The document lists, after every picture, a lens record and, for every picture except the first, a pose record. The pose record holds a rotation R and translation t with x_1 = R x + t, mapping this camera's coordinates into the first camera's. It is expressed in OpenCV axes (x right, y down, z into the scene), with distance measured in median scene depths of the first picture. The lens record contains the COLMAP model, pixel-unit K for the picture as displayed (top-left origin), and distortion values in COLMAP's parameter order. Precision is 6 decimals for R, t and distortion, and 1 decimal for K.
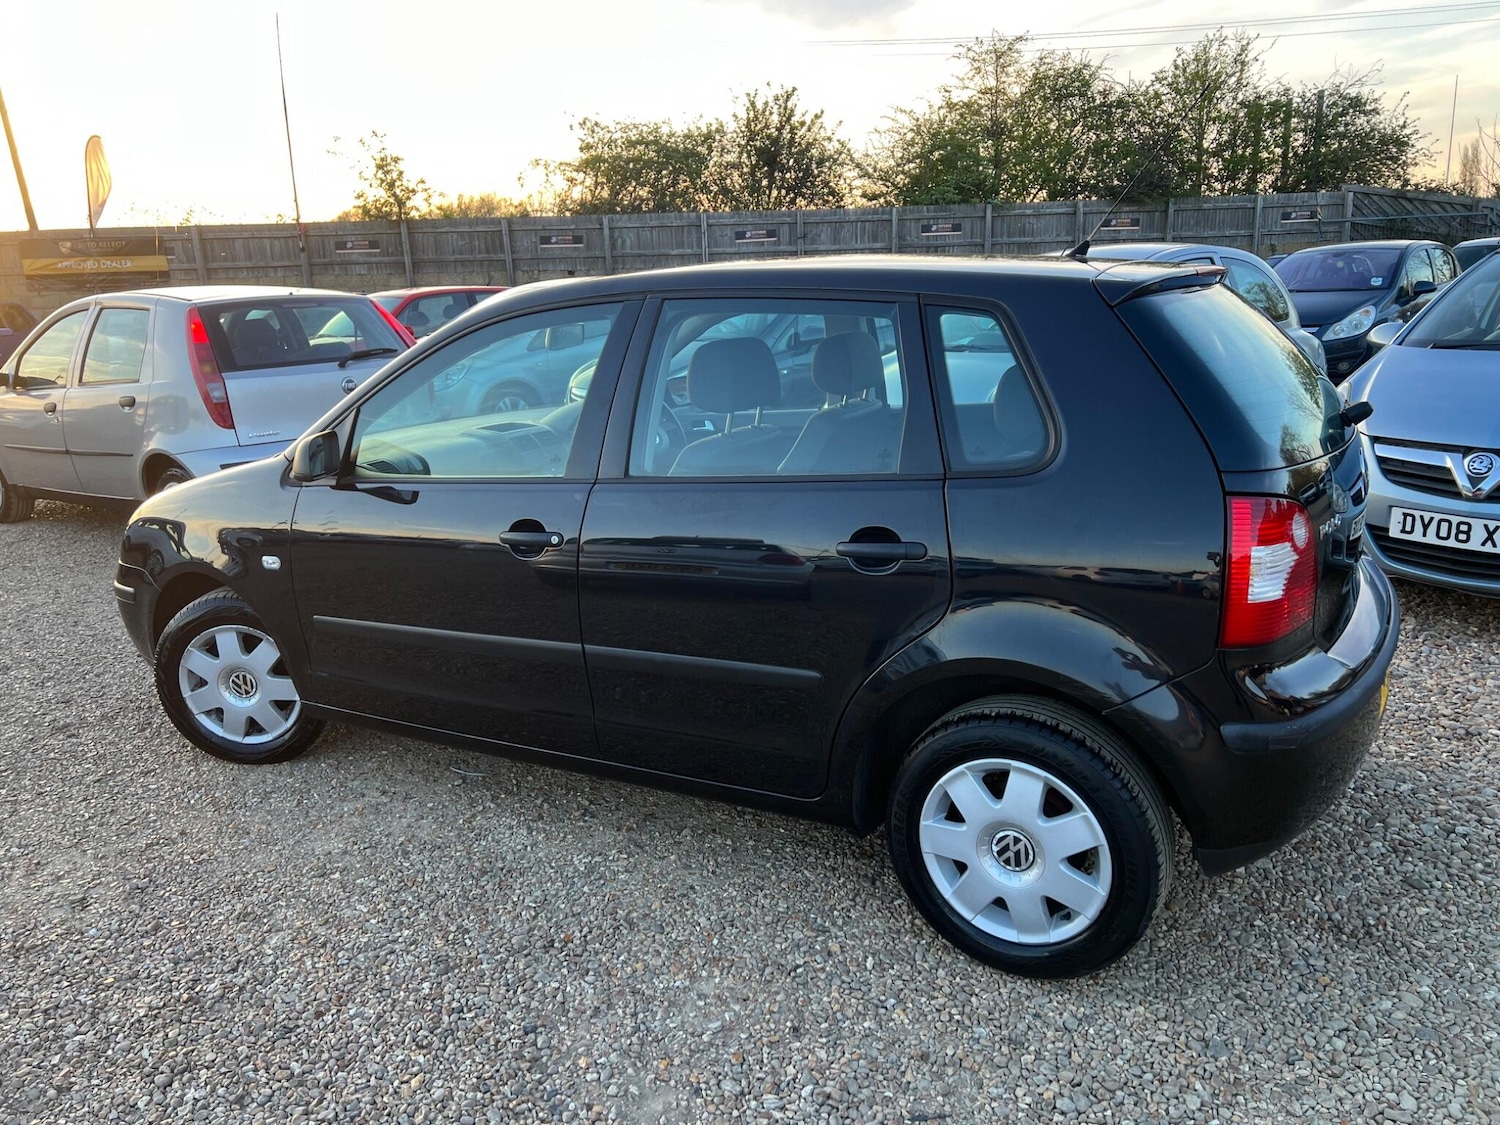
lens RADIAL K [[1118.8, 0, 751.2], [0, 1118.8, 558.9], [0, 0, 1]] dist [0.054352, -0.056987]
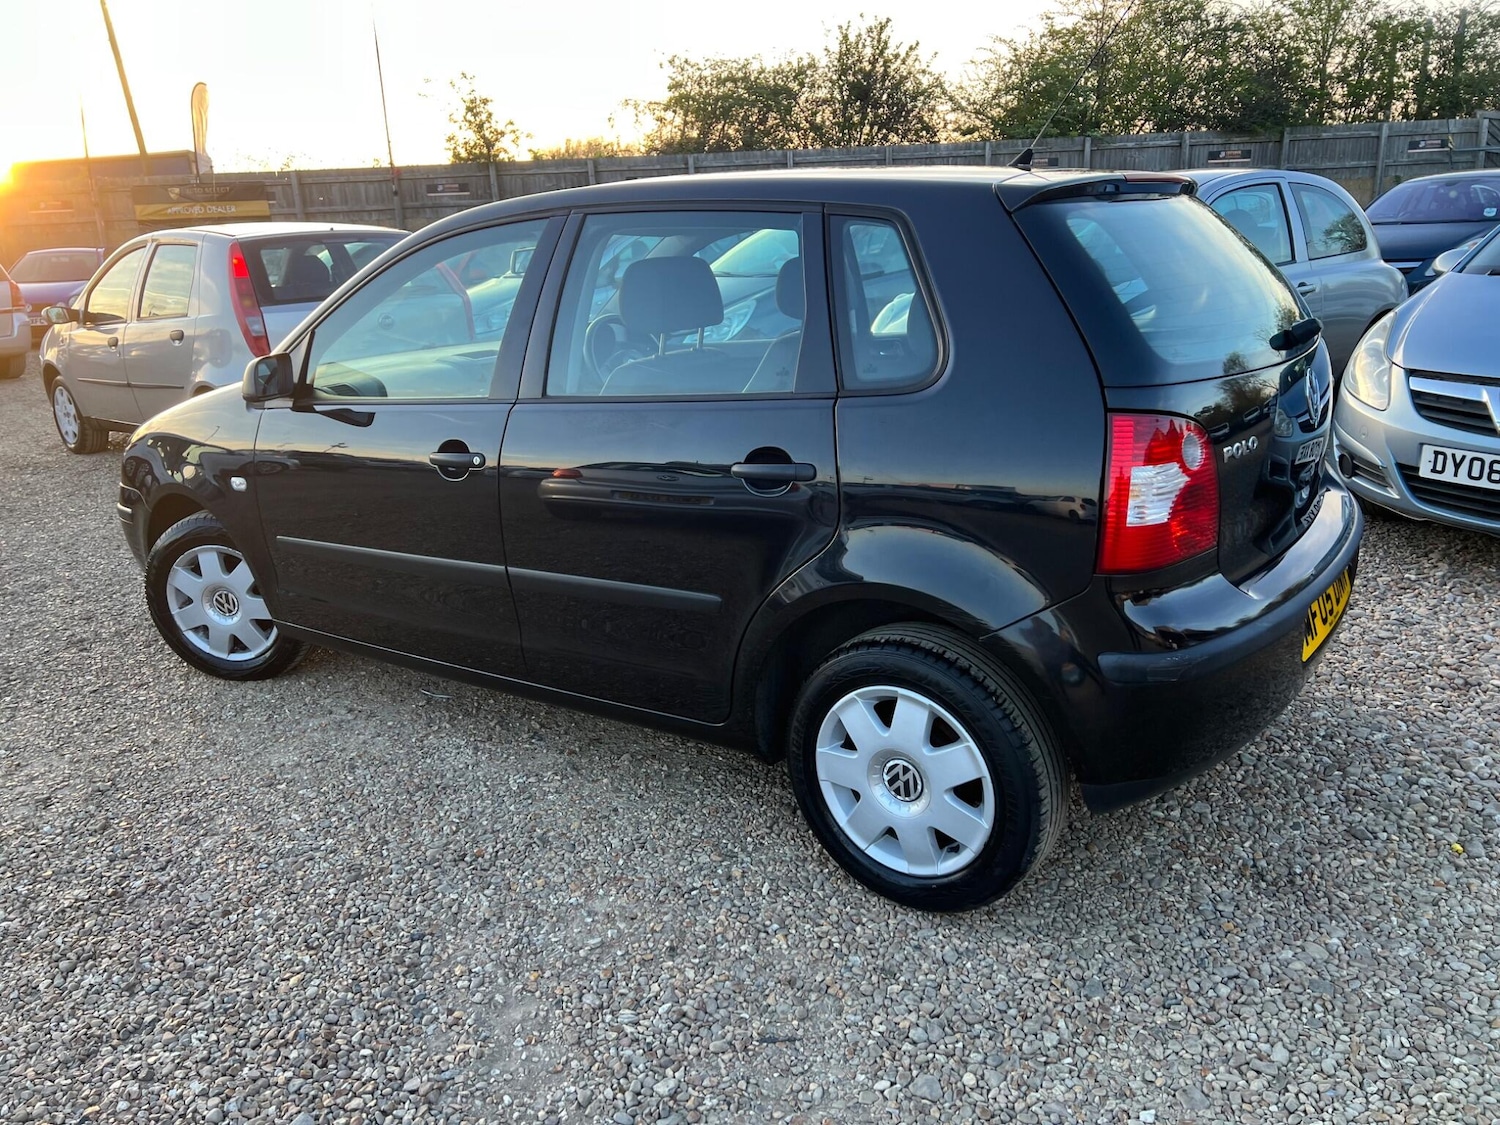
lens RADIAL K [[1118.8, 0, 755.5], [0, 1118.8, 556.2], [0, 0, 1]] dist [0.054352, -0.056987]
pose [[0.995741, 0.018567, -0.090307, 0.150097], [-0.014587, 0.998902, 0.044526, 0.018382], [0.091035, -0.043019, 0.994918, 0.022284]]
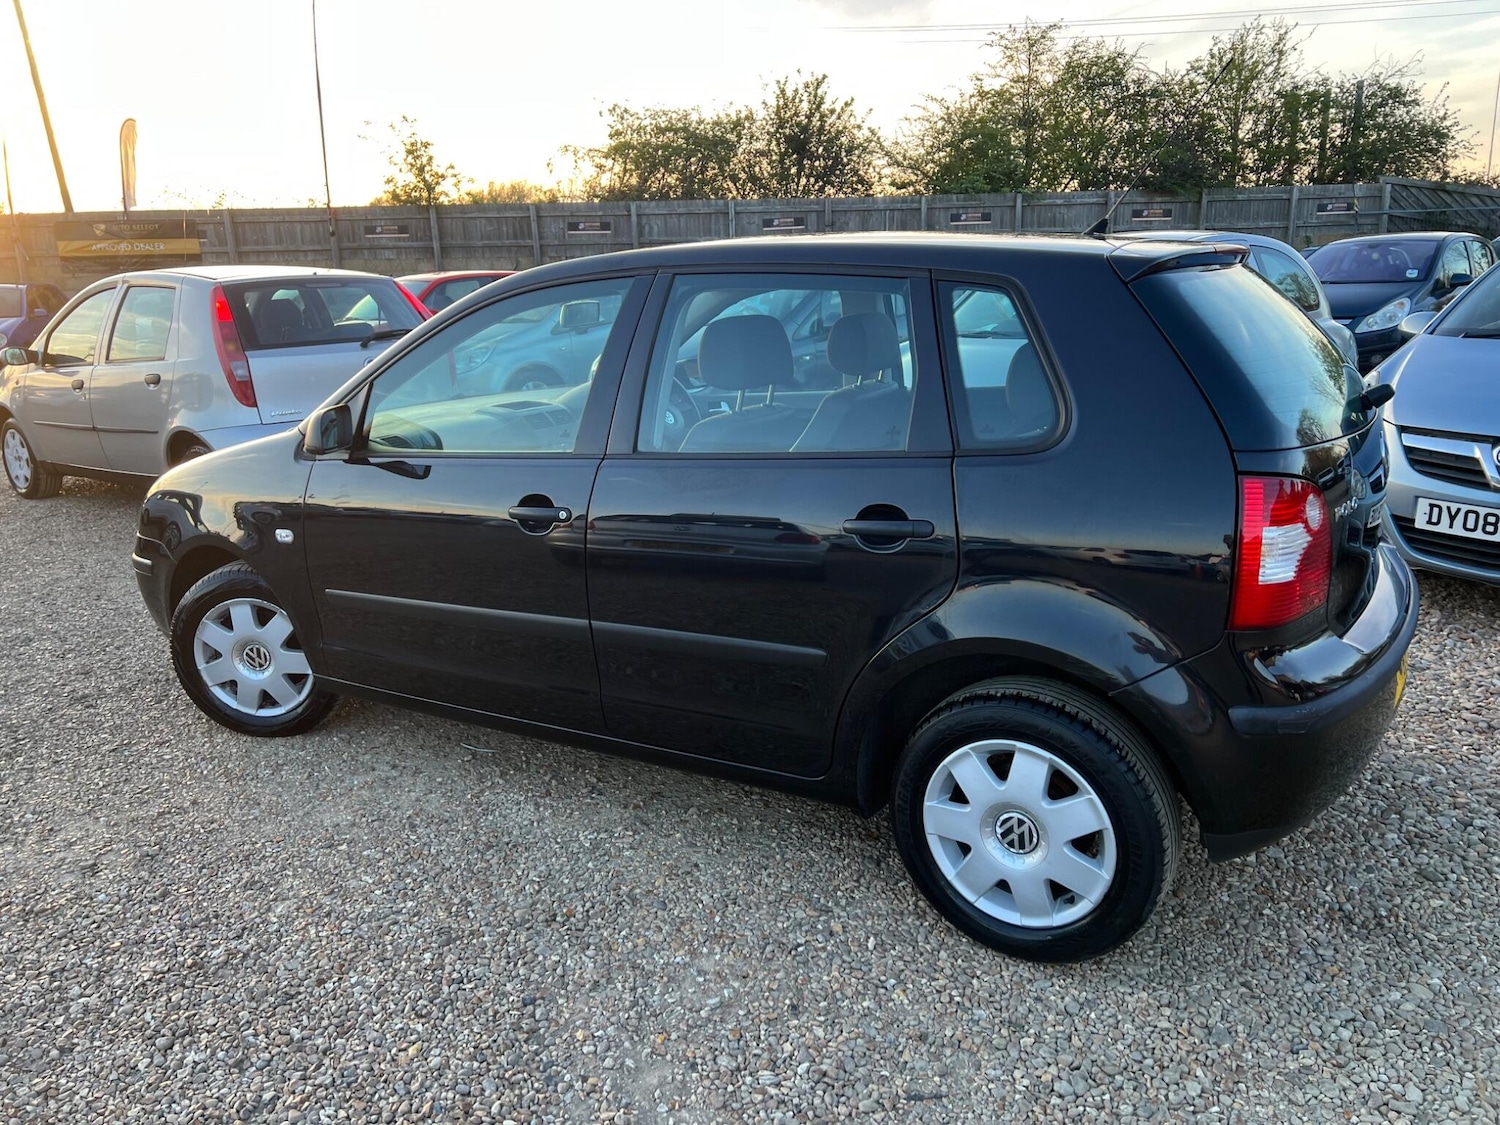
lens RADIAL K [[1118.8, 0, 752.7], [0, 1118.8, 557.1], [0, 0, 1]] dist [0.054352, -0.056987]
pose [[0.999673, 0.014281, -0.021194, 0.013945], [-0.014135, 0.999875, 0.007037, 0.010299], [0.021292, -0.006736, 0.999751, 0.005423]]
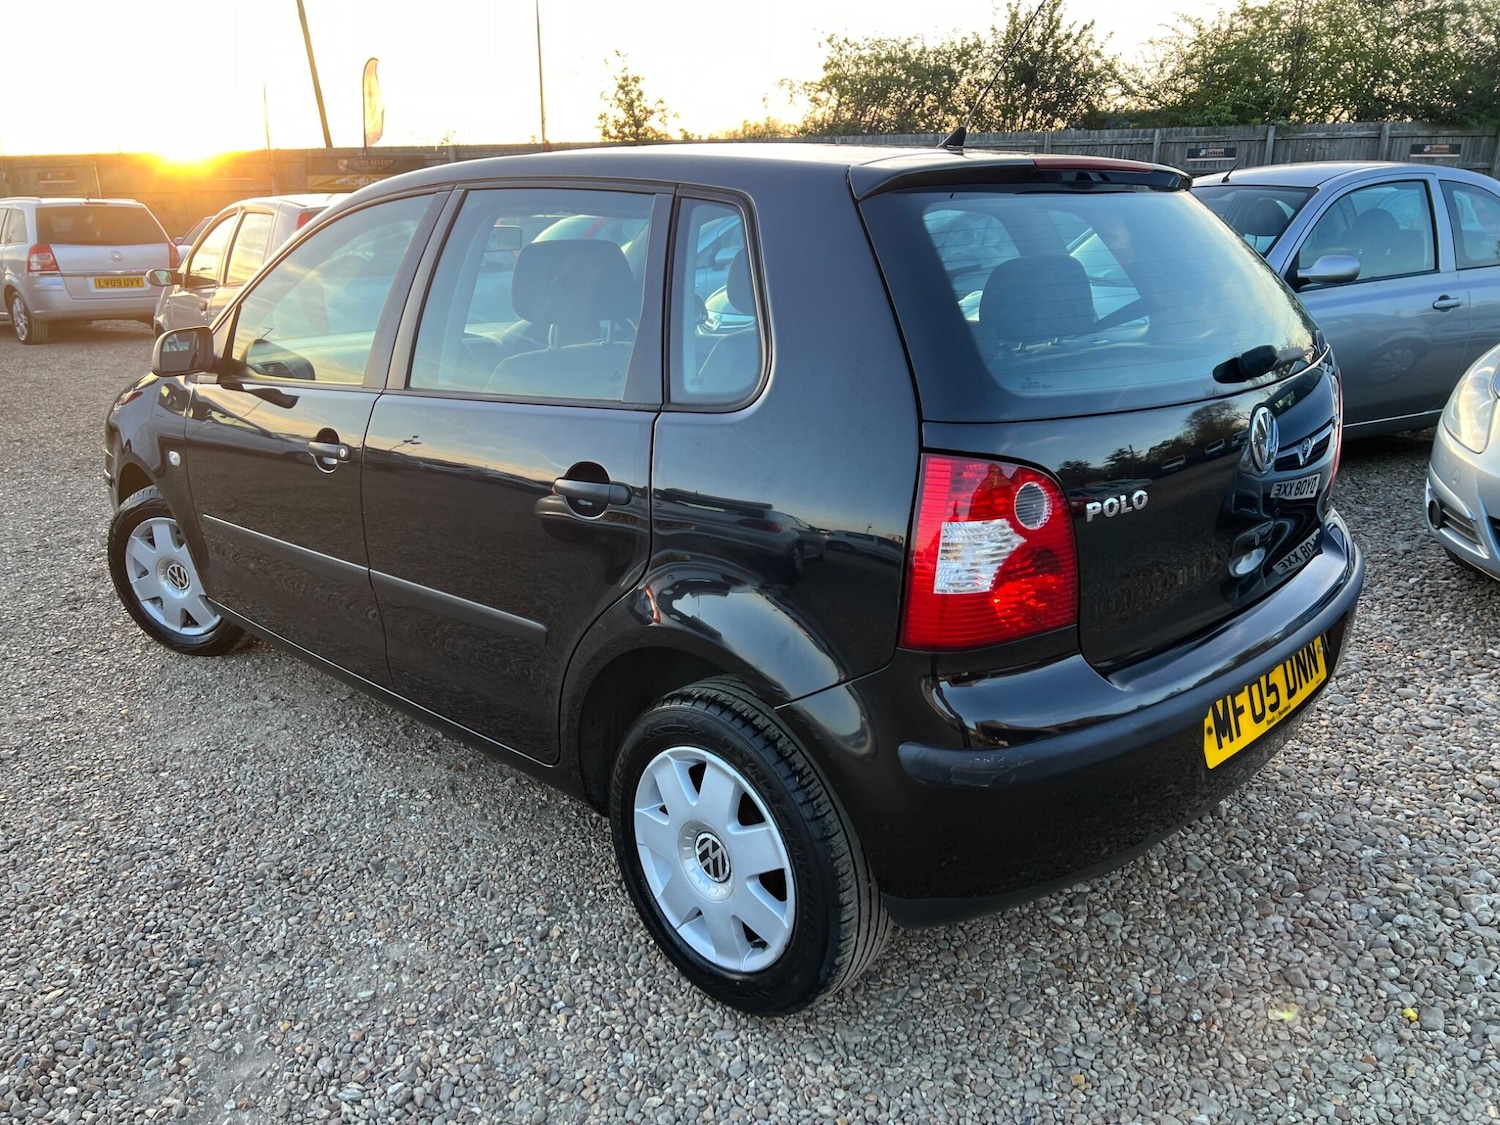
lens RADIAL K [[1118.8, 0, 741.3], [0, 1118.8, 566.3], [0, 0, 1]] dist [0.054352, -0.056987]
pose [[0.967128, 0.096376, -0.235319, 0.341212], [-0.081444, 0.994045, 0.072394, -0.016542], [0.240895, -0.050849, 0.969218, 0.157870]]
